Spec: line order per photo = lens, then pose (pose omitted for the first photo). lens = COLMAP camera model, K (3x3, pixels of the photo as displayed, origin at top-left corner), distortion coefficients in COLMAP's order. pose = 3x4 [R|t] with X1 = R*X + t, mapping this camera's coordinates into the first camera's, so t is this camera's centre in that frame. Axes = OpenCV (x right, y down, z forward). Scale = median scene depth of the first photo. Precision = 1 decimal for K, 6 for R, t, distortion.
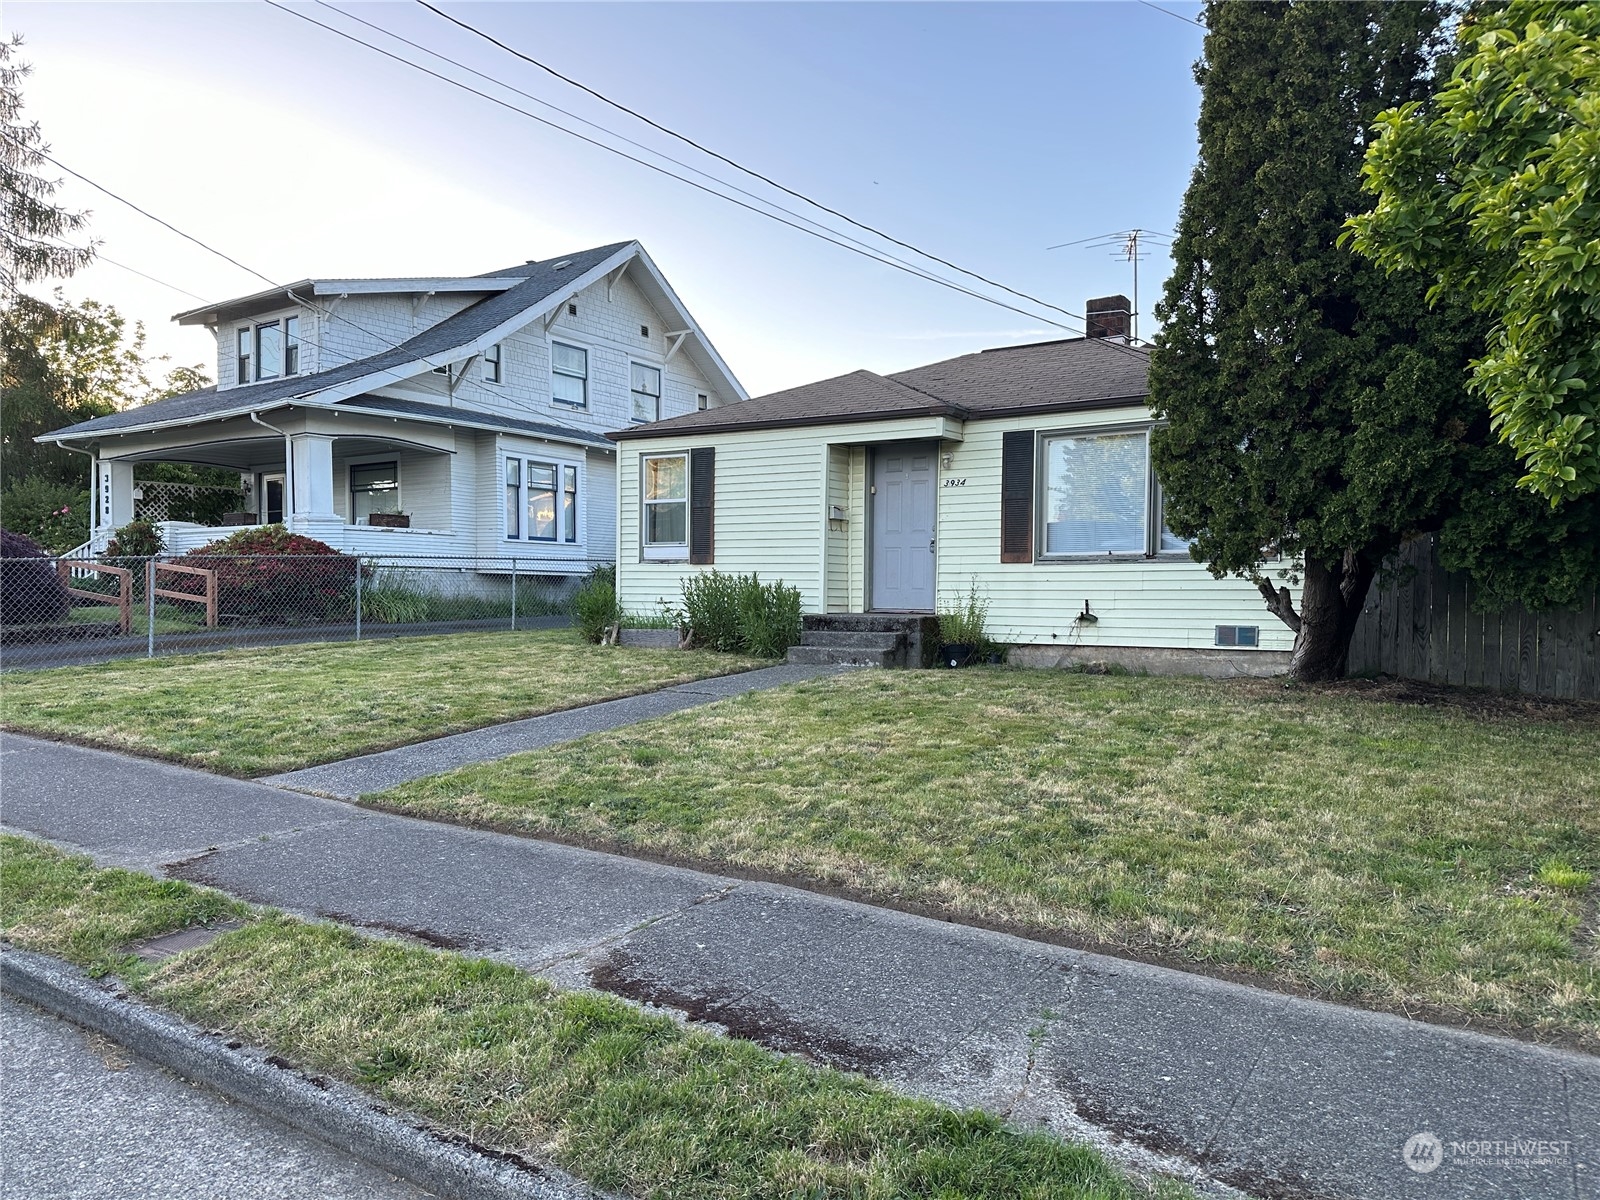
lens RADIAL K [[1133.0, 0, 798.8], [0, 1133.0, 608.3], [0, 0, 1]] dist [0.014153, 0.000775]
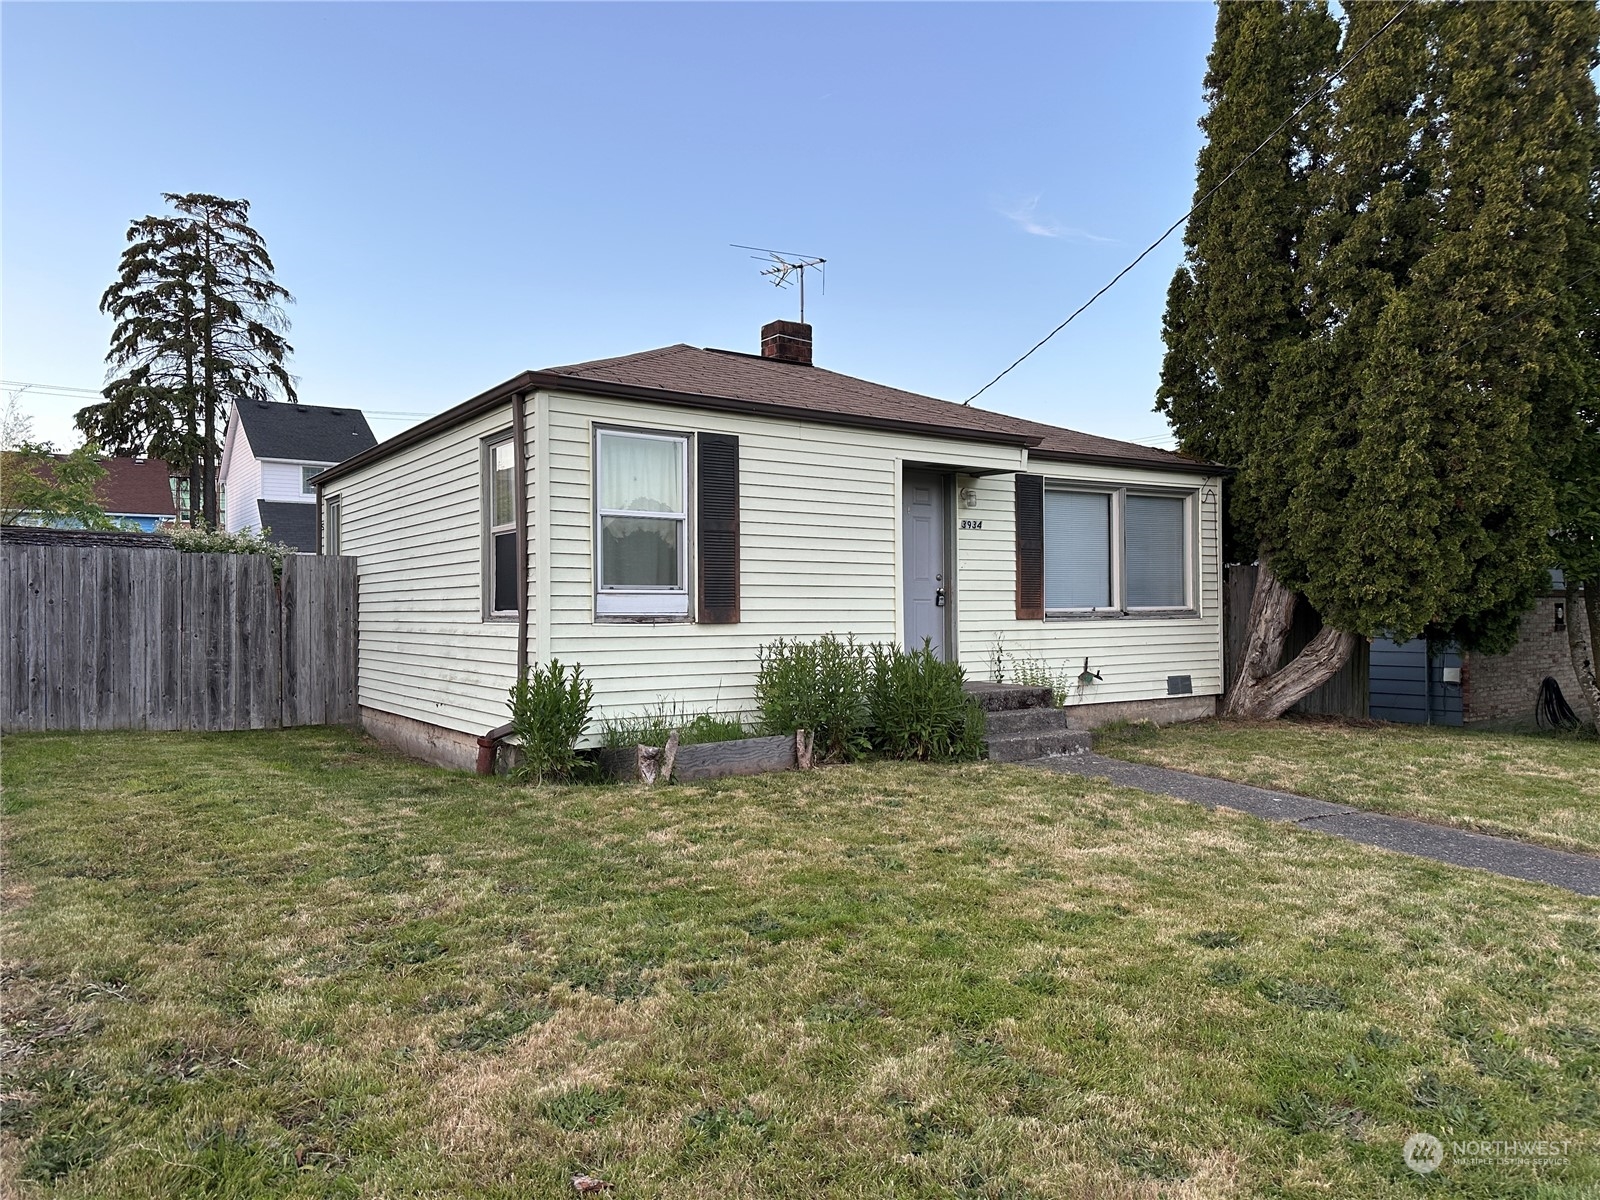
lens RADIAL K [[1133.0, 0, 797.1], [0, 1133.0, 594.1], [0, 0, 1]] dist [0.014153, 0.000775]
pose [[0.383160, 0.006318, 0.923661, -0.652540], [0.021736, 0.999638, -0.015854, -0.045916], [-0.923426, 0.026152, 0.382884, 0.752794]]
